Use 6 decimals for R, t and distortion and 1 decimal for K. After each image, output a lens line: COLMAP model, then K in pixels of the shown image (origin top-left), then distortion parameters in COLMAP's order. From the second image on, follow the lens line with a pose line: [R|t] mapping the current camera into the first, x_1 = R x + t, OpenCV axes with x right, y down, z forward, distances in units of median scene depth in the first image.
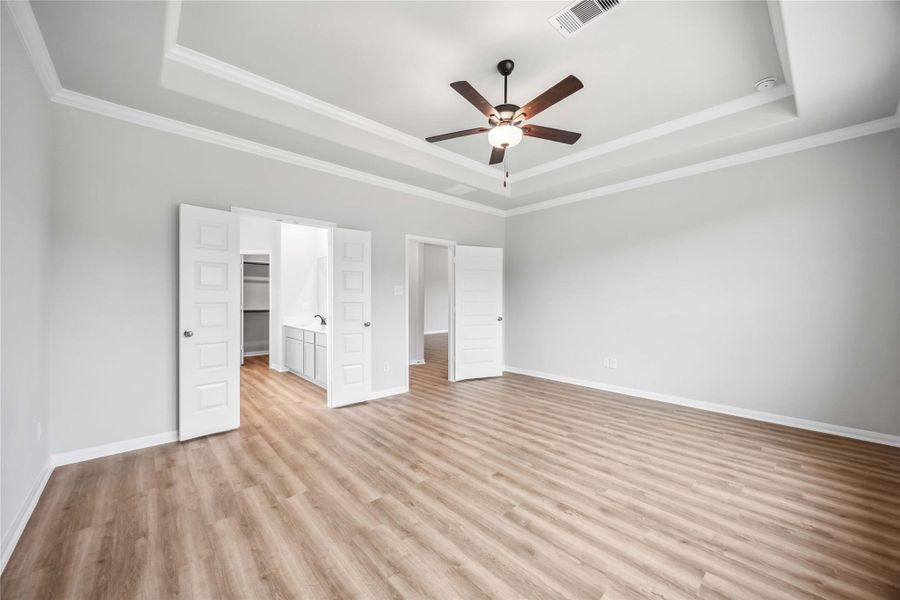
lens RADIAL K [[345.2, 0, 449.0], [0, 345.2, 302.4], [0, 0, 1]] dist [0.016050, 0.000349]
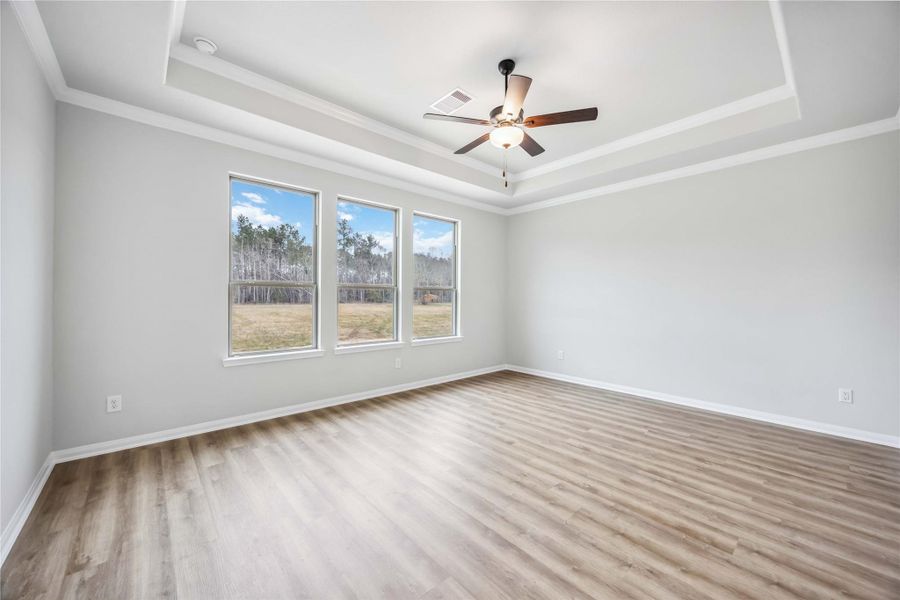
lens RADIAL K [[345.2, 0, 451.6], [0, 345.2, 302.7], [0, 0, 1]] dist [0.016050, 0.000349]
pose [[-0.999973, -0.007192, 0.001152, 0.329128], [-0.007165, 0.999721, 0.022490, -0.016927], [-0.001314, 0.022481, -0.999746, 2.078009]]
